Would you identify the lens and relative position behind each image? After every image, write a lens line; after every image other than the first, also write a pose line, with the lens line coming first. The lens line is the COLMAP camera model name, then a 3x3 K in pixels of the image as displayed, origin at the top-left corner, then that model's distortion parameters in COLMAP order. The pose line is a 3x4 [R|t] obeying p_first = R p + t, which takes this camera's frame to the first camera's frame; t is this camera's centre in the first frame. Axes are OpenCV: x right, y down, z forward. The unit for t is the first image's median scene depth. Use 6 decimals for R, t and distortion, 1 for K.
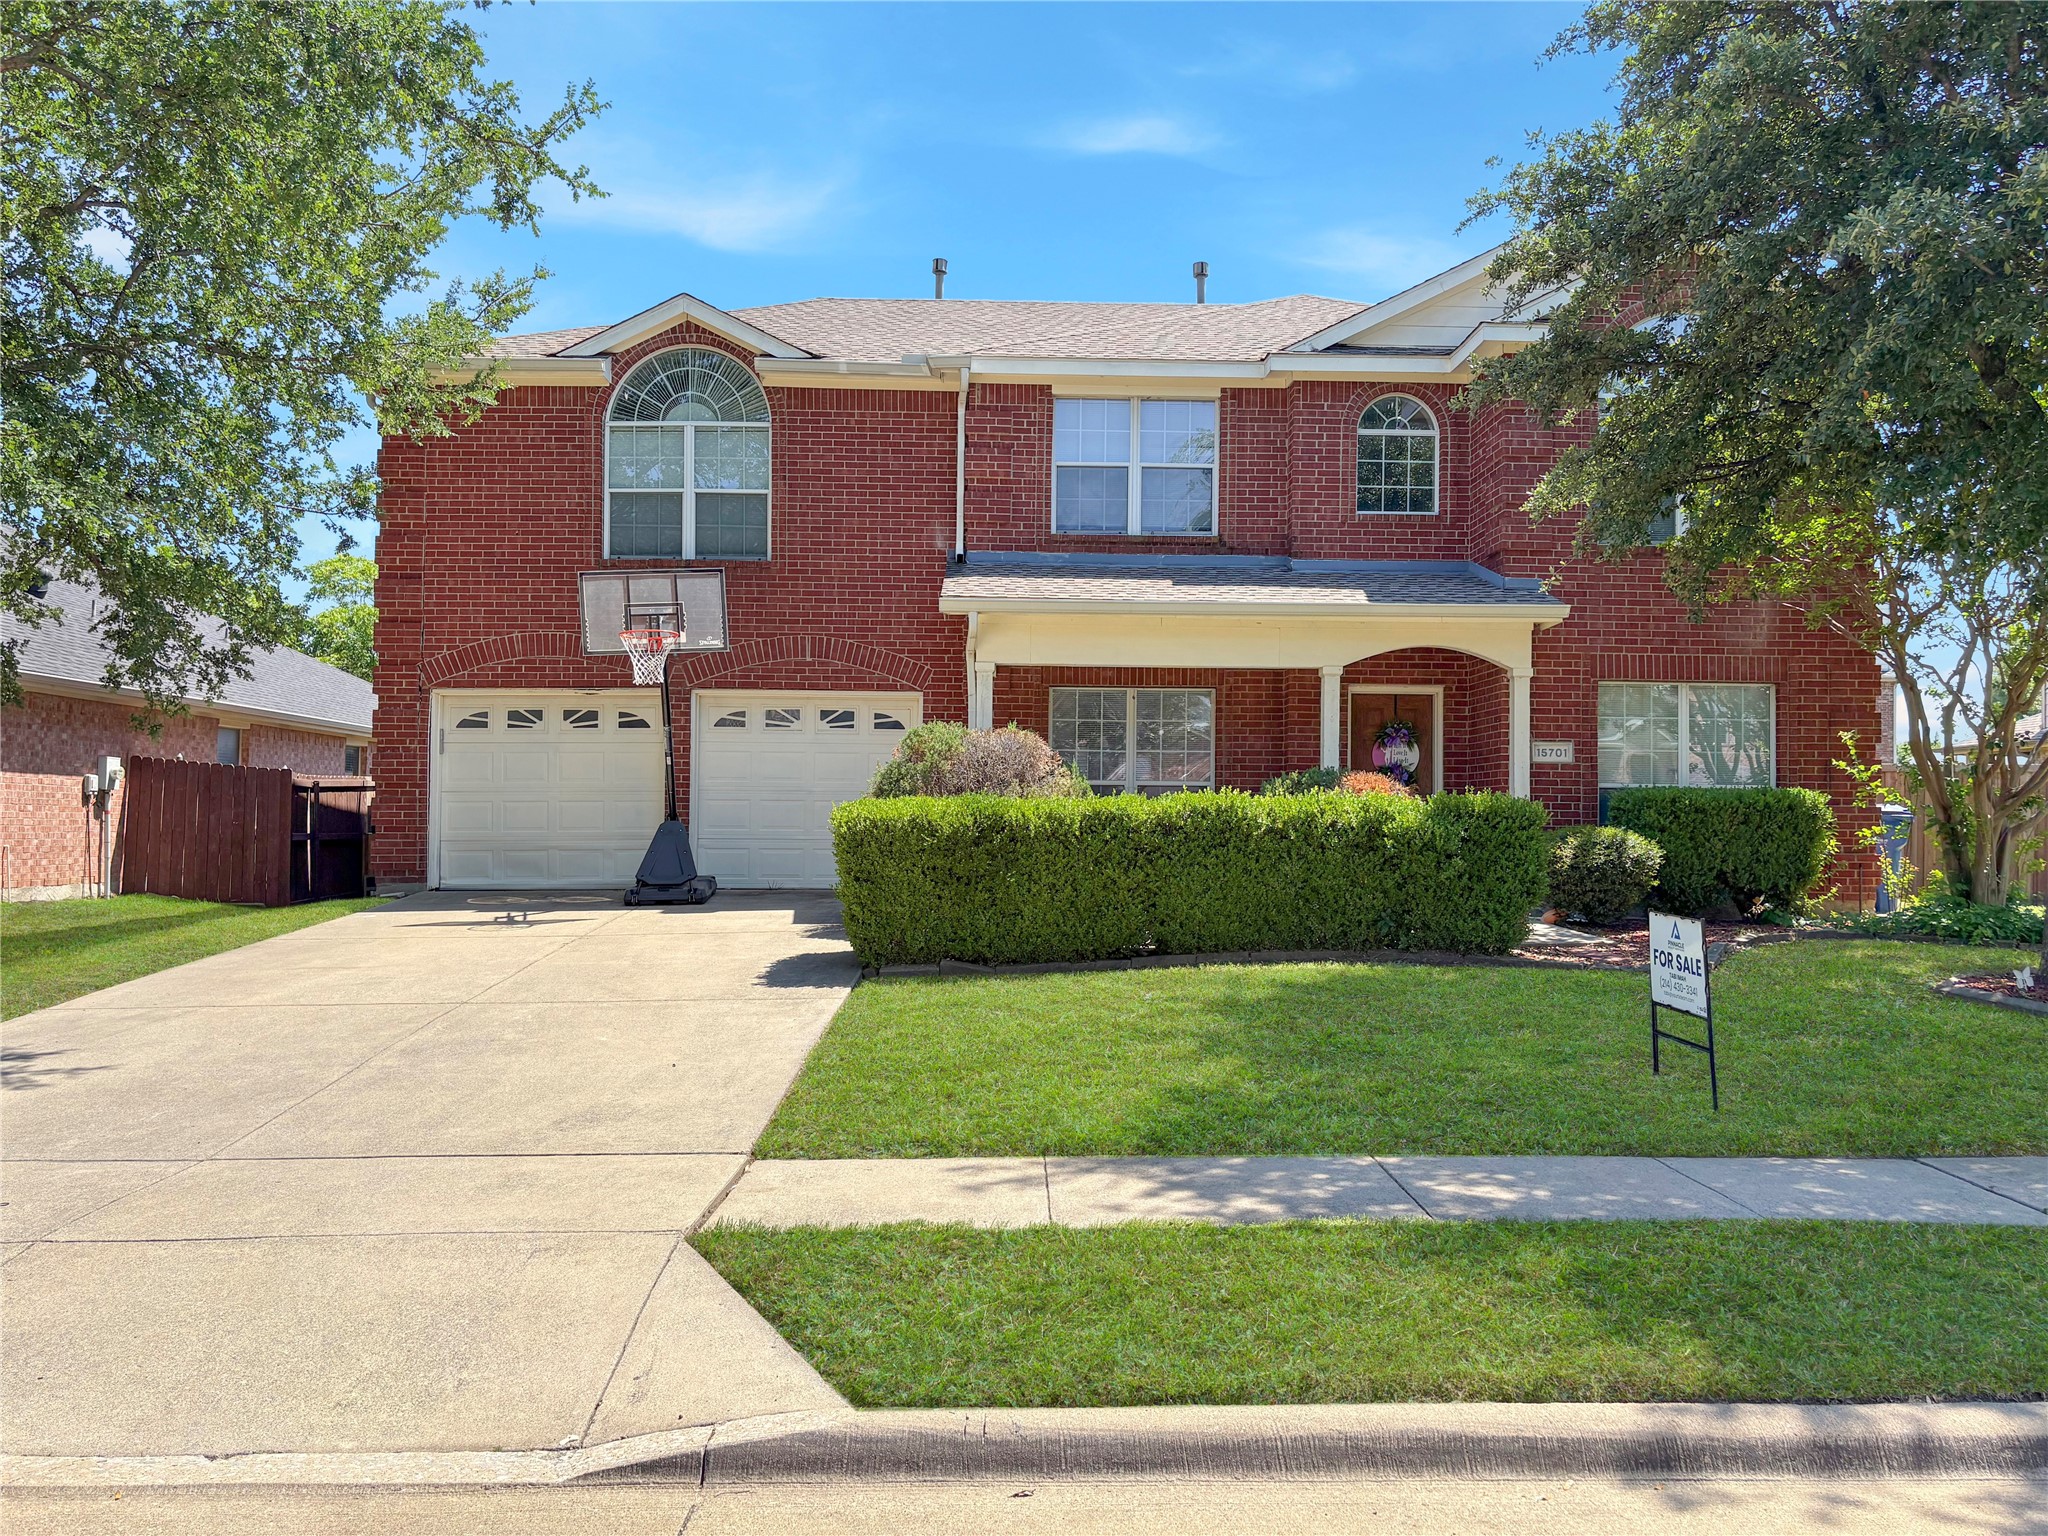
lens RADIAL K [[1576.9, 0, 1032.0], [0, 1576.9, 758.9], [0, 0, 1]] dist [-0.005293, -0.005133]
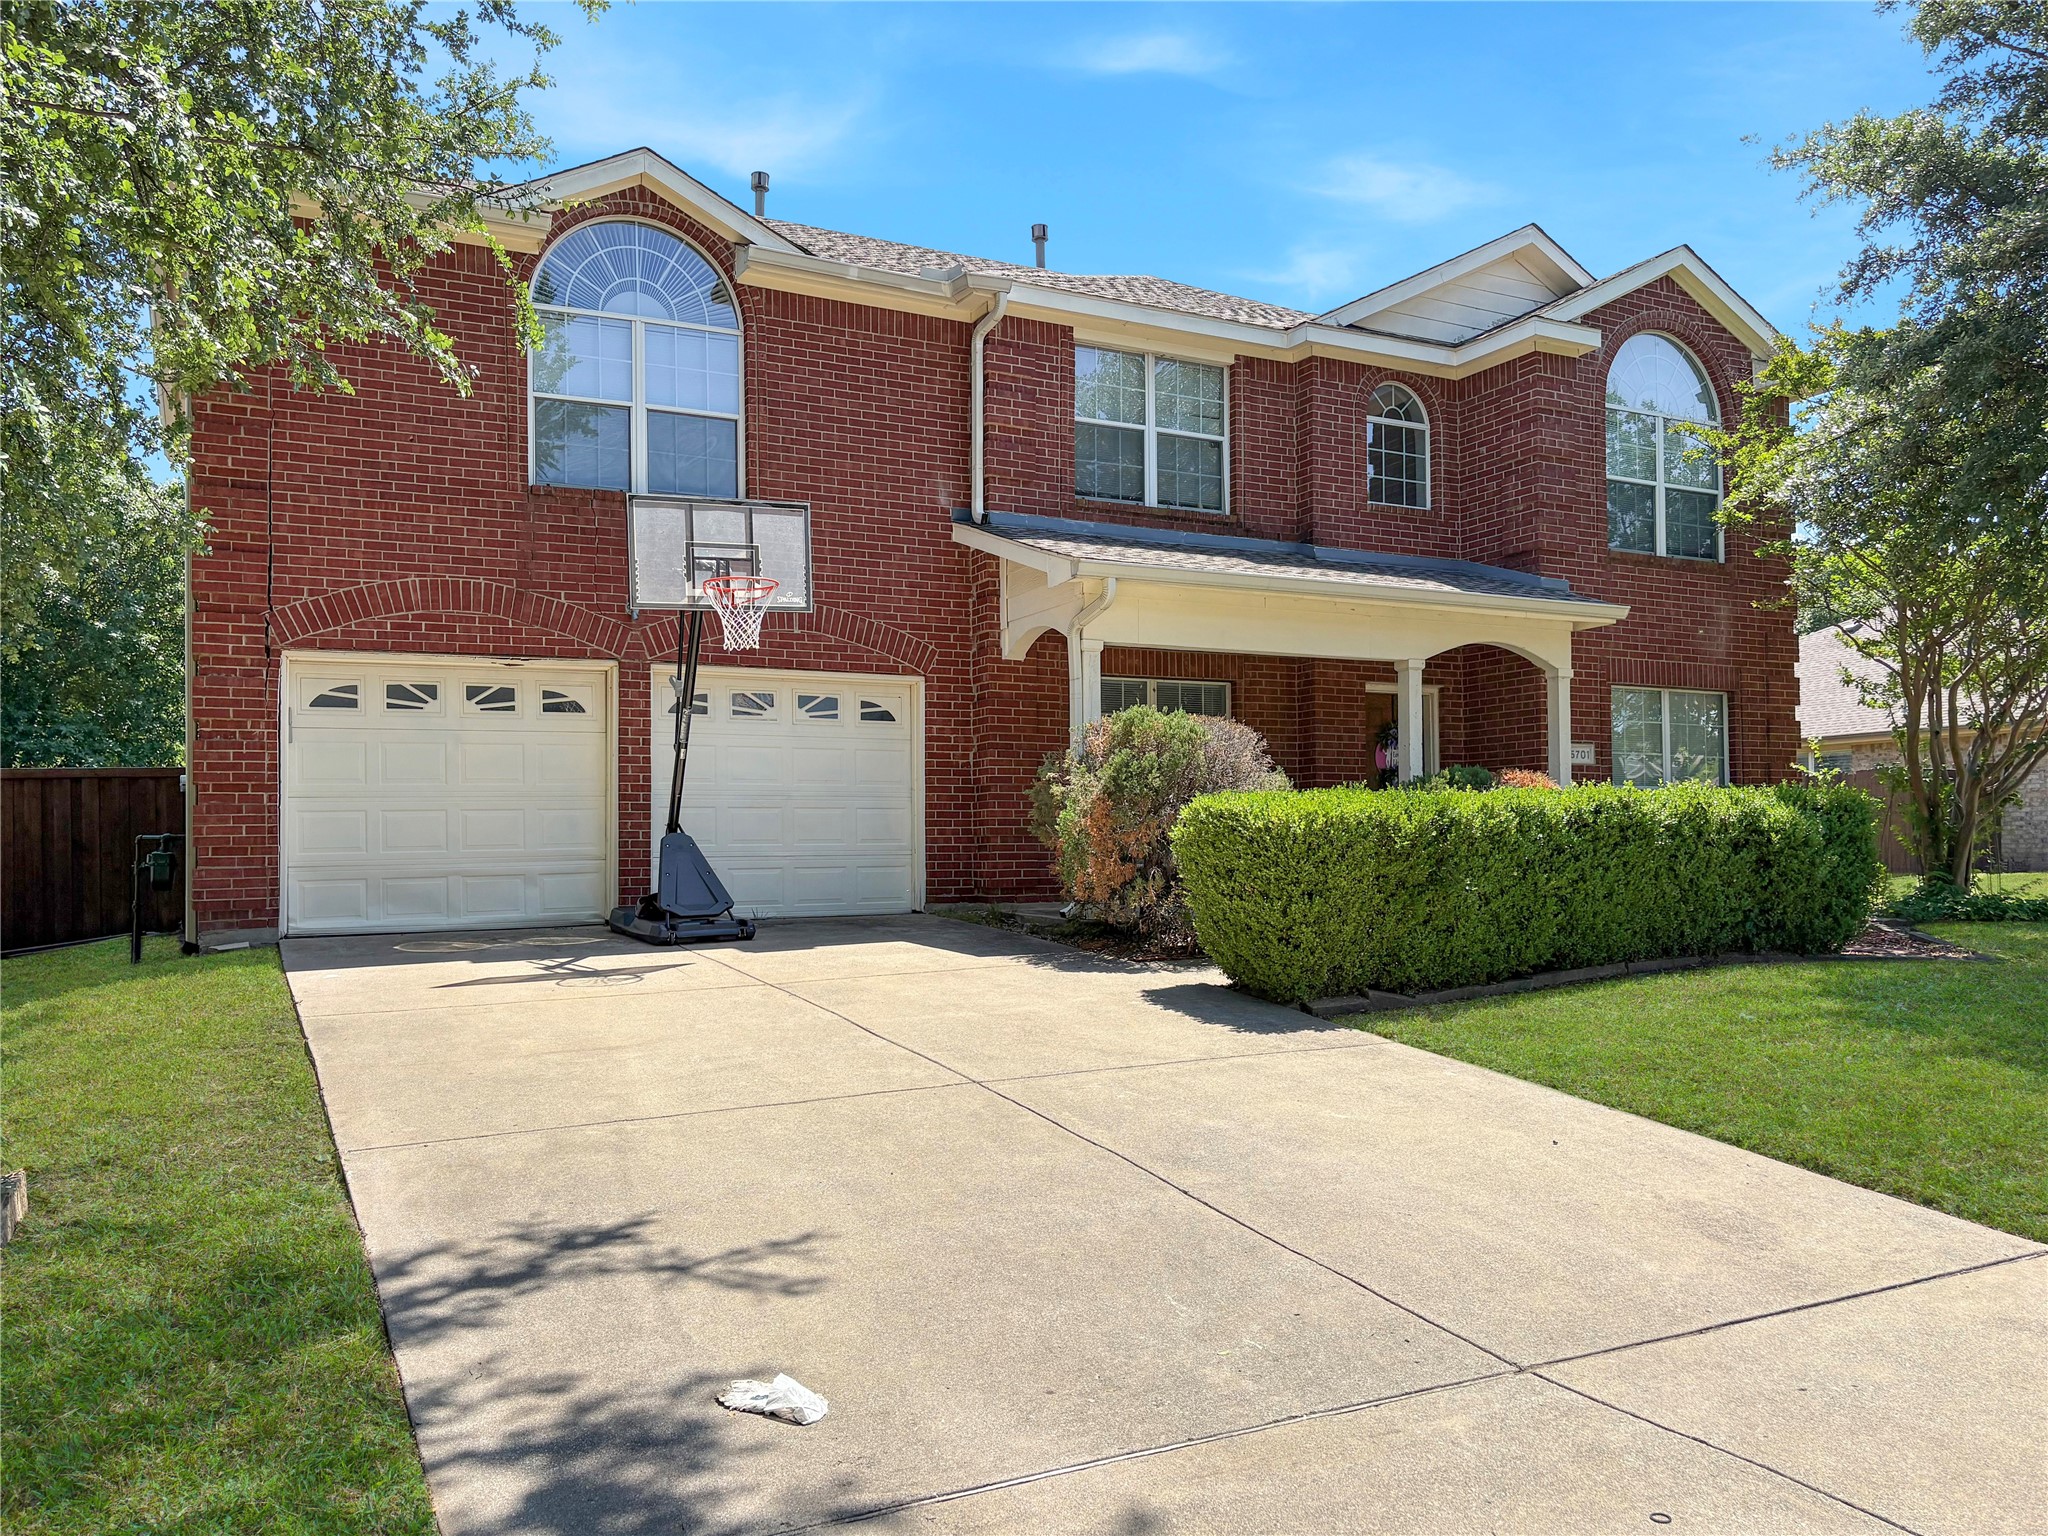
lens RADIAL K [[1576.9, 0, 1023.0], [0, 1576.9, 784.6], [0, 0, 1]] dist [-0.005293, -0.005133]
pose [[0.901278, 0.001647, 0.433239, -0.387808], [-0.002359, 0.999997, 0.001107, 0.013834], [-0.433236, -0.002019, 0.901278, 0.228319]]
